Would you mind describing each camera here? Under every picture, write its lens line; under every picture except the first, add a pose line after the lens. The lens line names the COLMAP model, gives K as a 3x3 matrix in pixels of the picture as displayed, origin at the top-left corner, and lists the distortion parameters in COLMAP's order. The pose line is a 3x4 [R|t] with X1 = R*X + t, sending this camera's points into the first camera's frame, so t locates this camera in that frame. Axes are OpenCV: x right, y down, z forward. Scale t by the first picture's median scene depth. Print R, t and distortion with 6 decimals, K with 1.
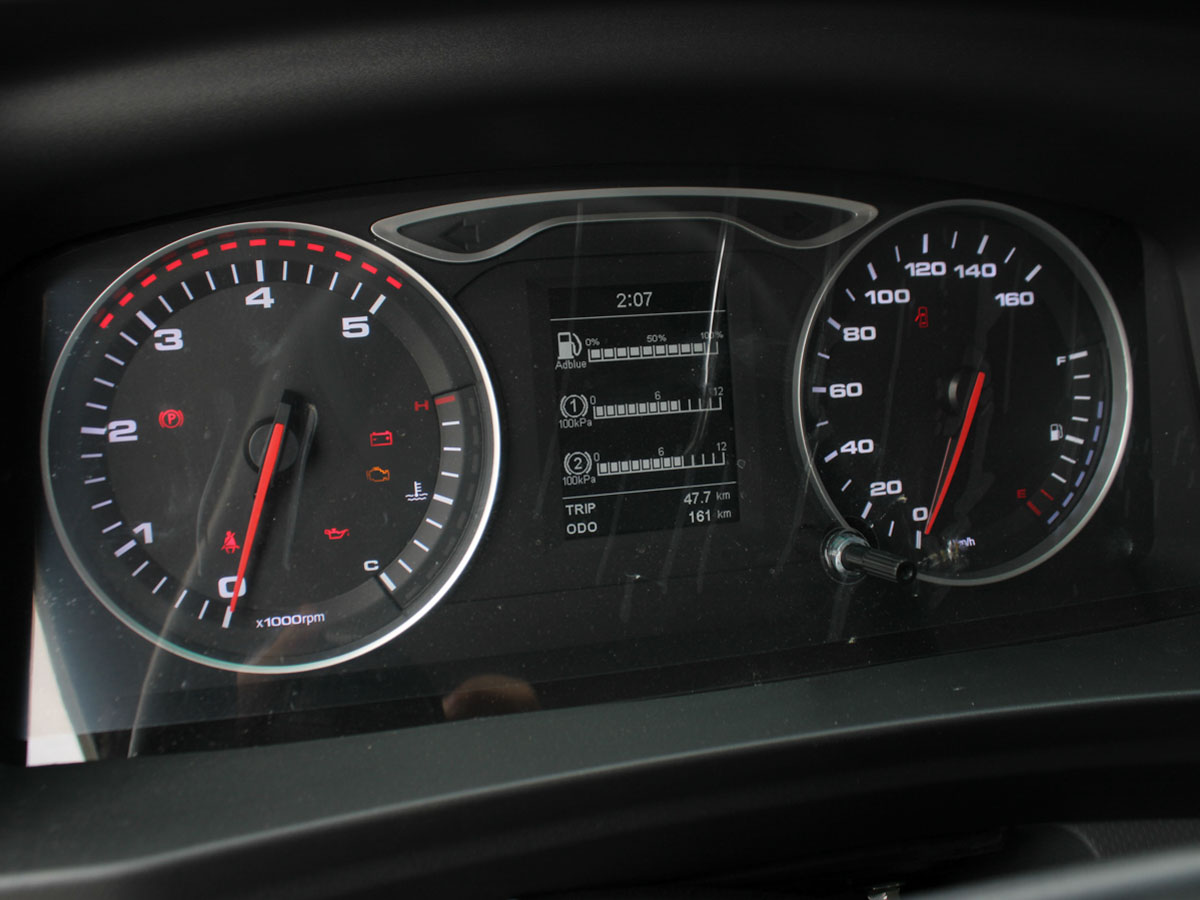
lens RADIAL K [[1118.1, 0, 600.0], [0, 1118.1, 450.0], [0, 0, 1]] dist [-0.192027, 0.176438]
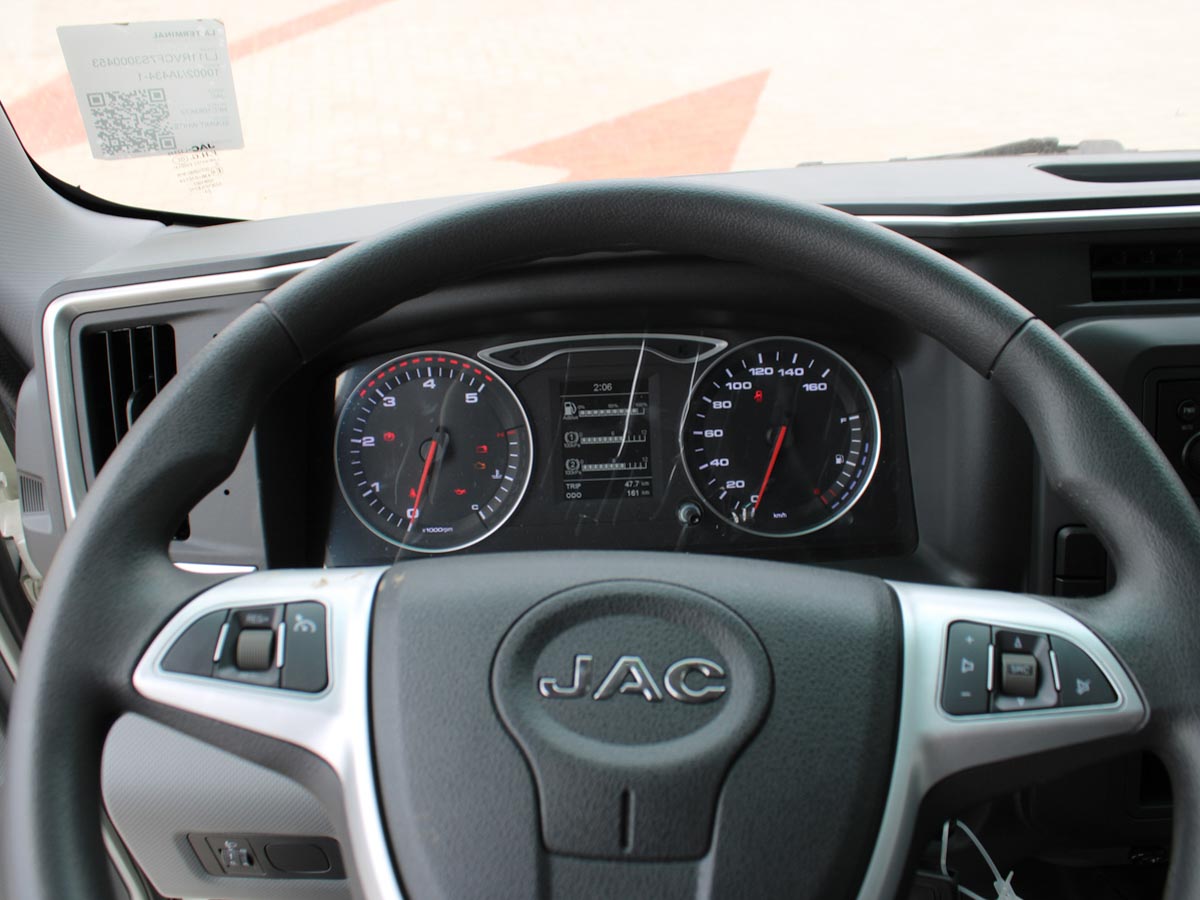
lens RADIAL K [[1118.1, 0, 600.0], [0, 1118.1, 450.0], [0, 0, 1]] dist [-0.192027, 0.176438]
pose [[0.968762, 0.038076, -0.245053, 0.545098], [-0.040369, 0.999175, -0.004341, -0.008210], [0.244686, 0.014098, 0.969500, -1.030062]]
